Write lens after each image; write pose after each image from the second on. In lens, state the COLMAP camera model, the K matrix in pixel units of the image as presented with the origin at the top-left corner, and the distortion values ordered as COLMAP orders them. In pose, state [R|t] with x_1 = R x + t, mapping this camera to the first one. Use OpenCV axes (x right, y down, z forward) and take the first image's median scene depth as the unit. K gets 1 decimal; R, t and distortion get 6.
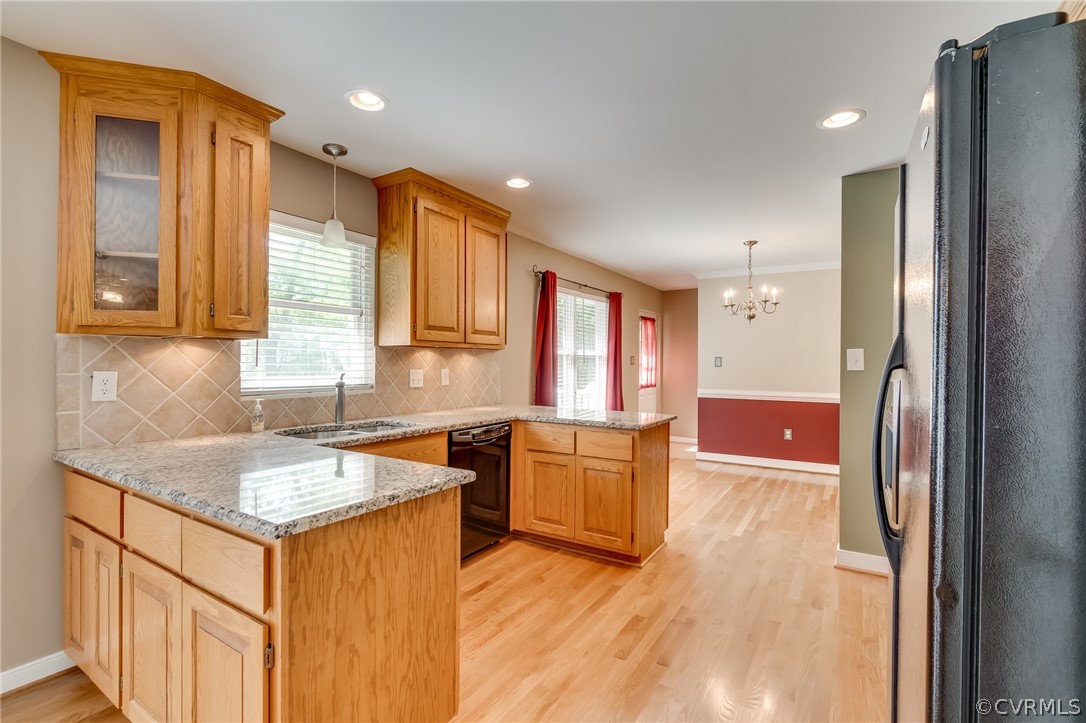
lens RADIAL K [[491.5, 0, 543.4], [0, 491.5, 364.6], [0, 0, 1]] dist [-0.018292, -0.000268]
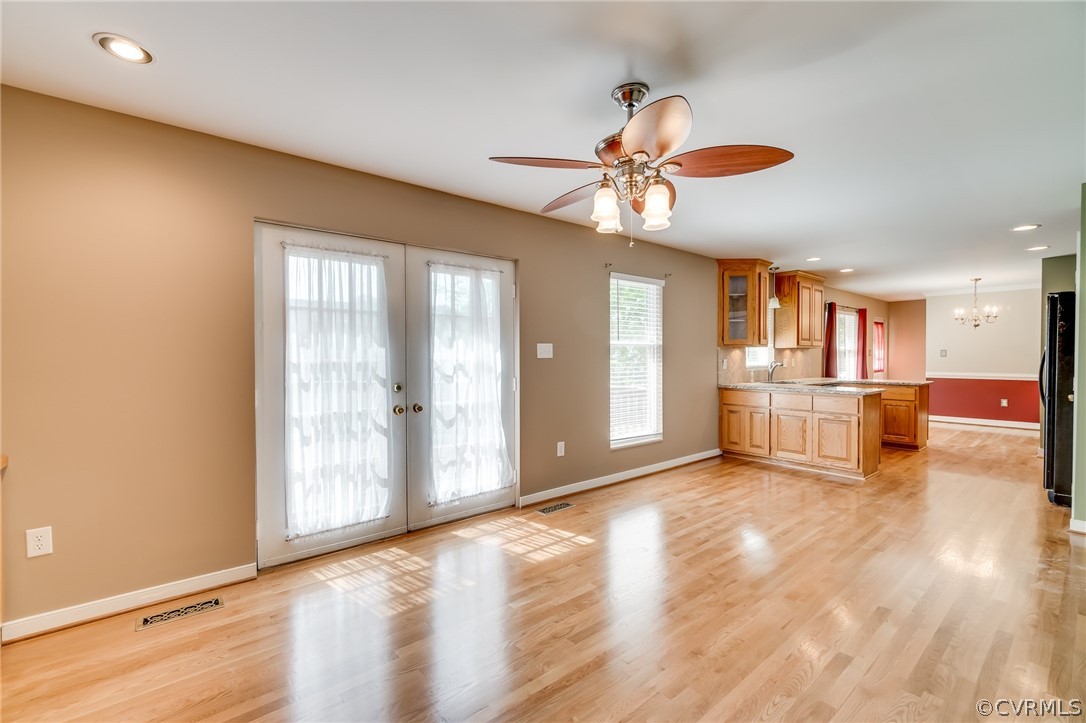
lens RADIAL K [[468.8, 0, 543.2], [0, 468.8, 363.1], [0, 0, 1]] dist [0.002221, 0.000488]
pose [[0.953984, -0.001816, -0.299850, -0.472420], [0.005950, 0.999899, 0.012876, -0.001906], [0.299797, -0.014068, 0.953899, -0.903593]]
